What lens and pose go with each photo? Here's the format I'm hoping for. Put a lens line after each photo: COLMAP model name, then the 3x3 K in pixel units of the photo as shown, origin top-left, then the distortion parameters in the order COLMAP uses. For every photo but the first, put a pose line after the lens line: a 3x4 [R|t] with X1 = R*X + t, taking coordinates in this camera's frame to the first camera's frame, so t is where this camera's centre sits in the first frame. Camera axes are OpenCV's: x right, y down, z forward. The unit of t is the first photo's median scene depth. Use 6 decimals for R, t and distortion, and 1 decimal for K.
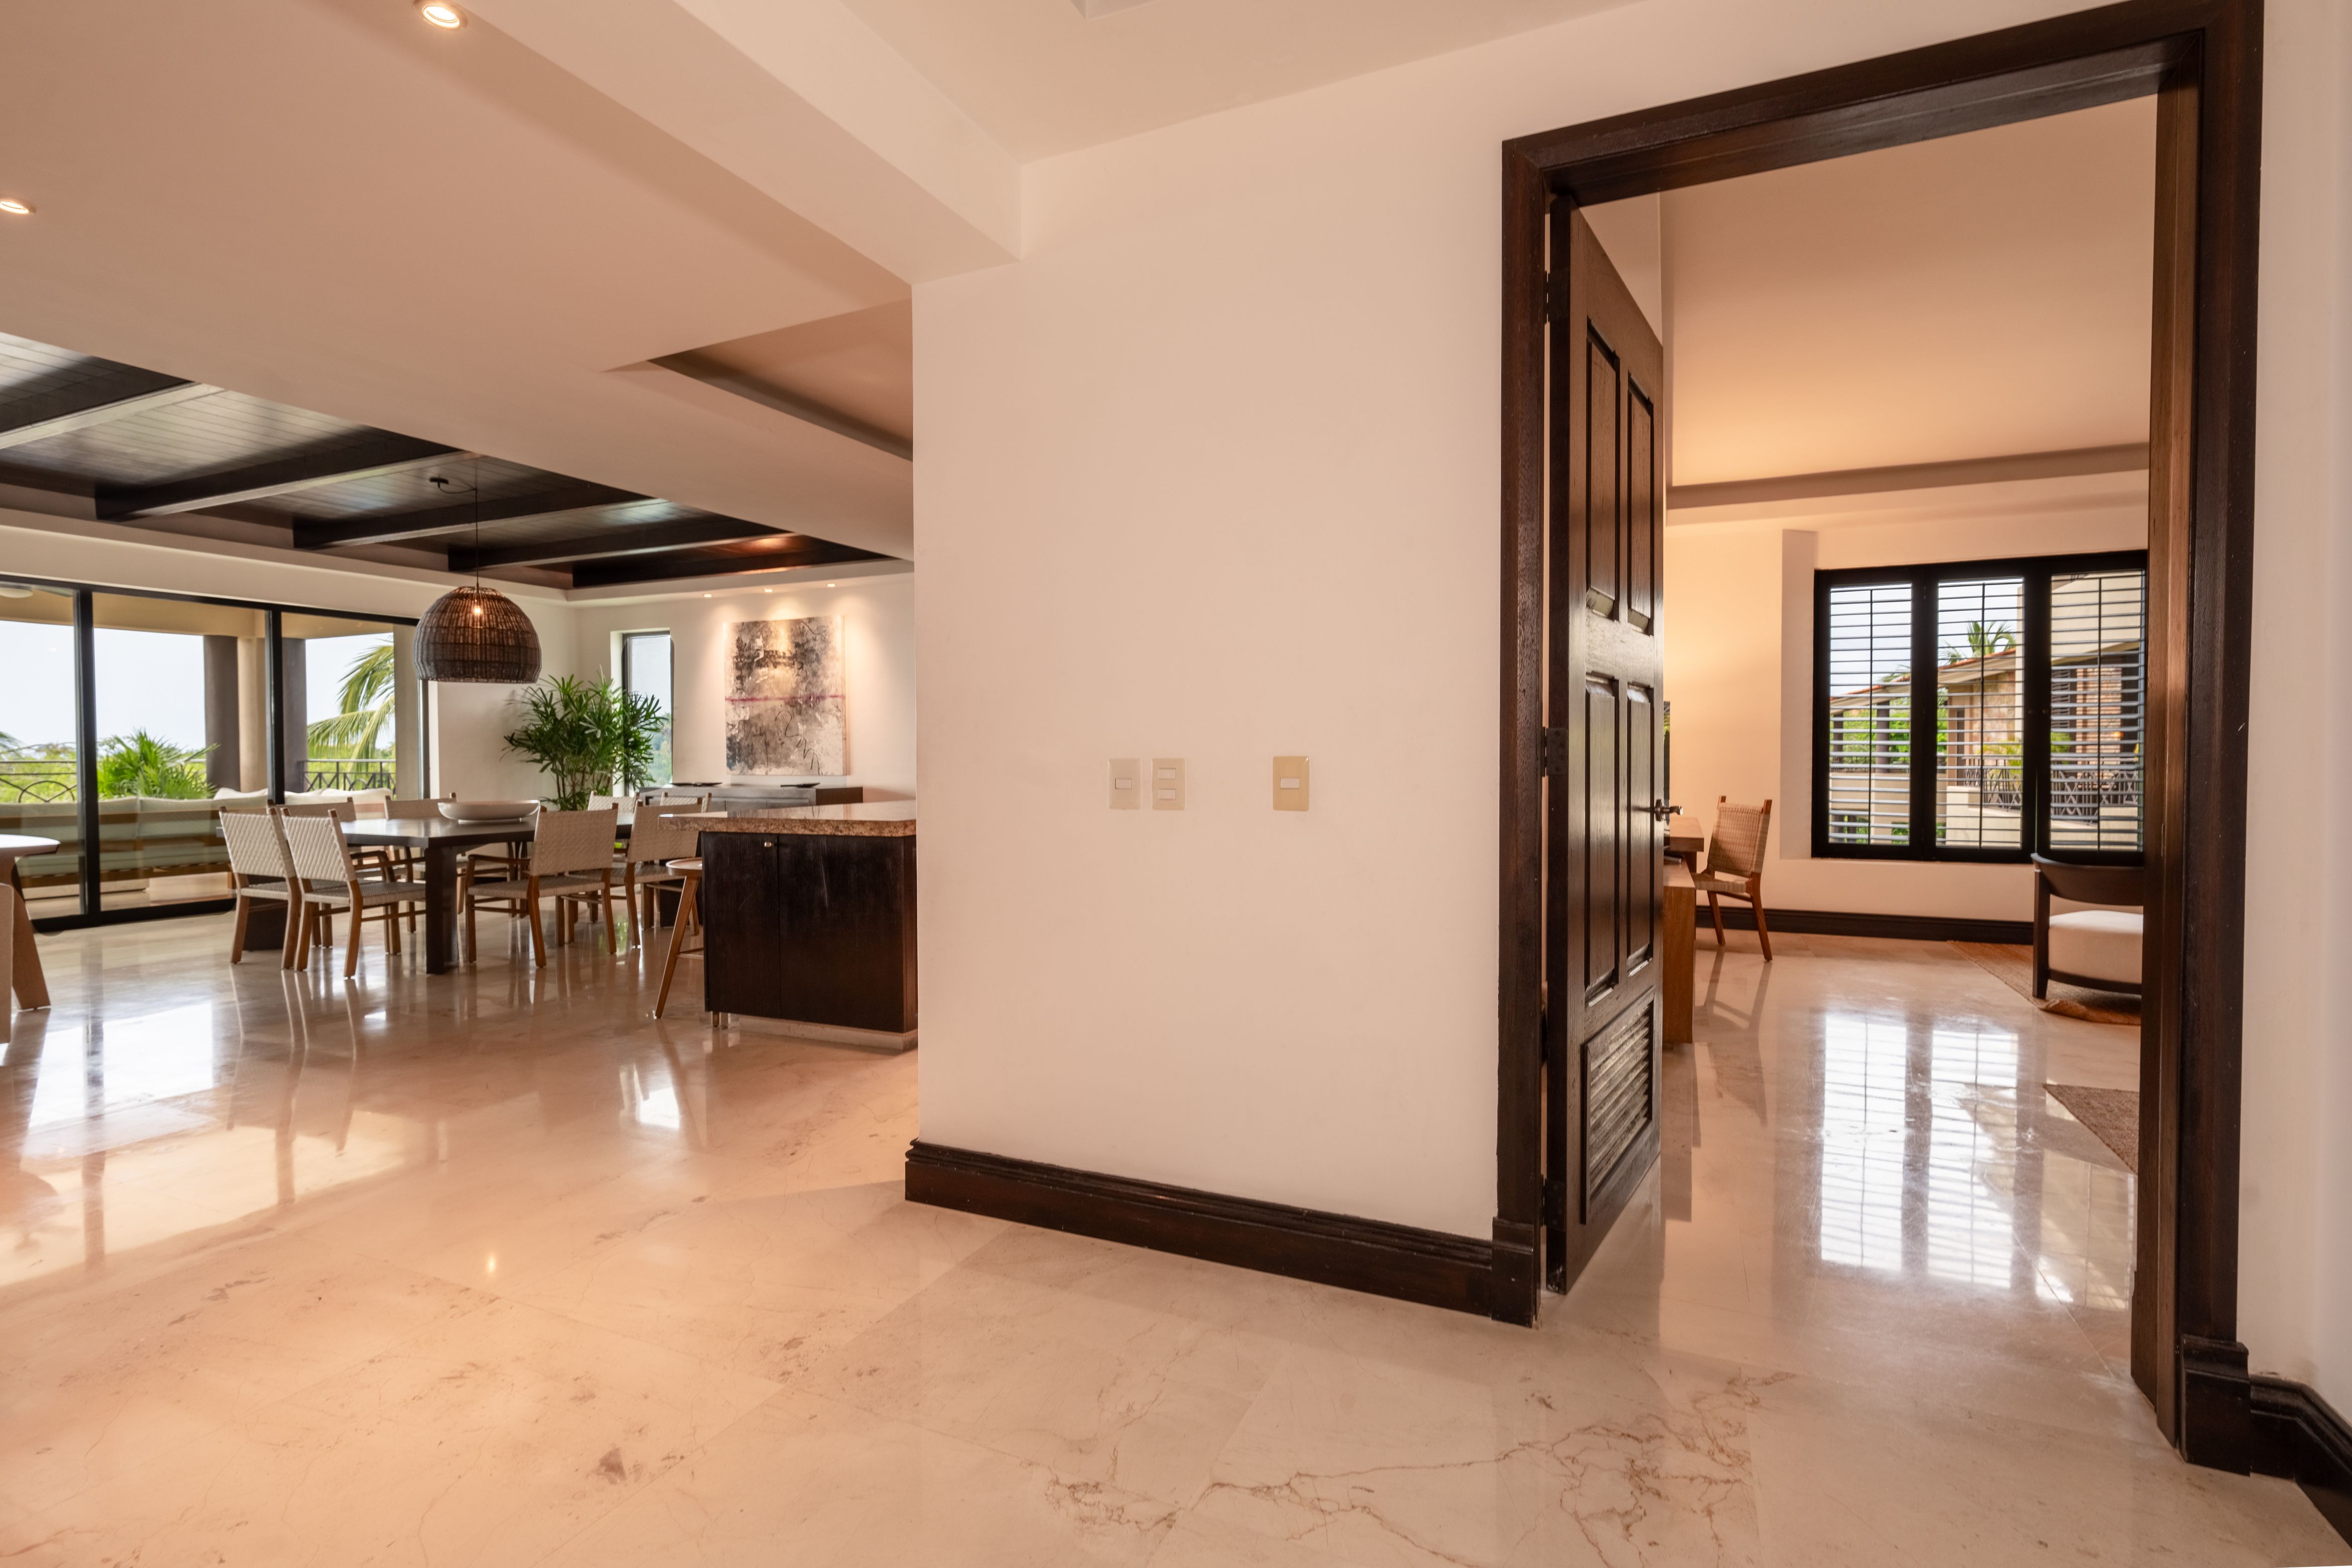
lens RADIAL K [[1069.4, 0, 1176.0], [0, 1069.4, 784.0], [0, 0, 1]] dist [0.000664, -0.000081]
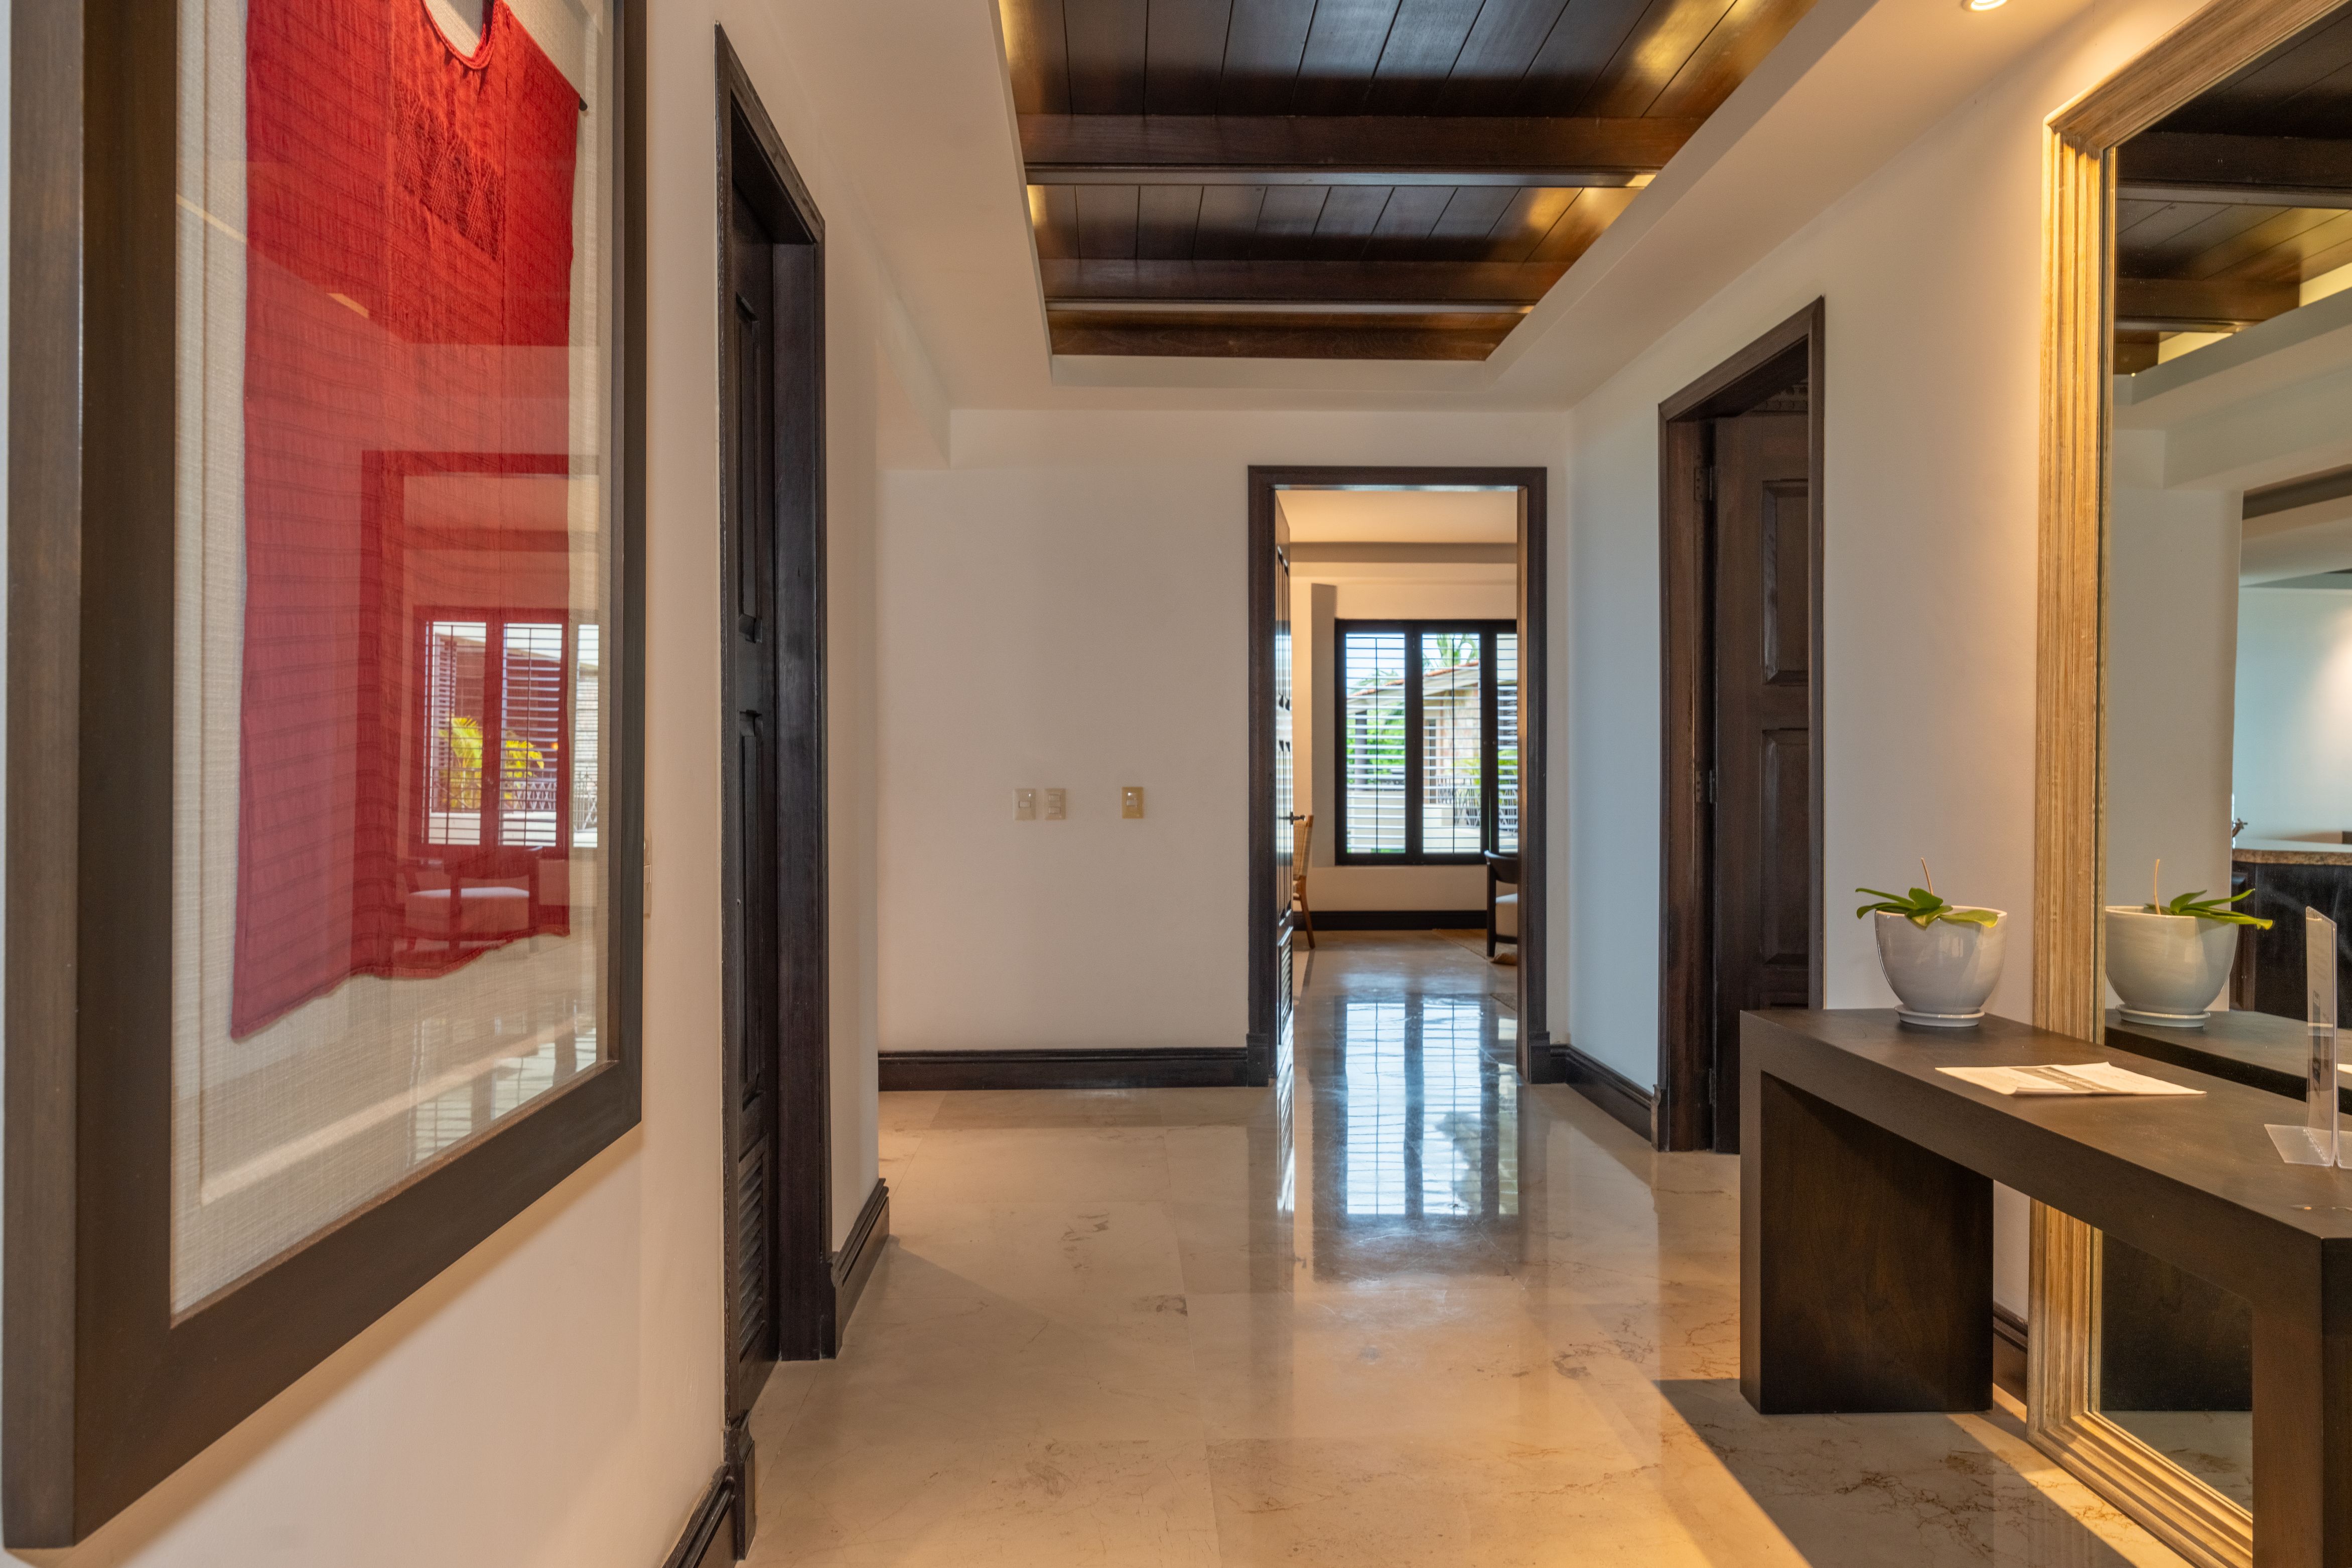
lens RADIAL K [[1589.0, 0, 1176.0], [0, 1589.0, 784.0], [0, 0, 1]] dist [0.003313, 0.000142]
pose [[0.889937, -0.004772, 0.456059, -0.357405], [0.012703, 0.999817, -0.014326, 0.002943], [-0.455907, 0.018543, 0.889834, -0.471361]]
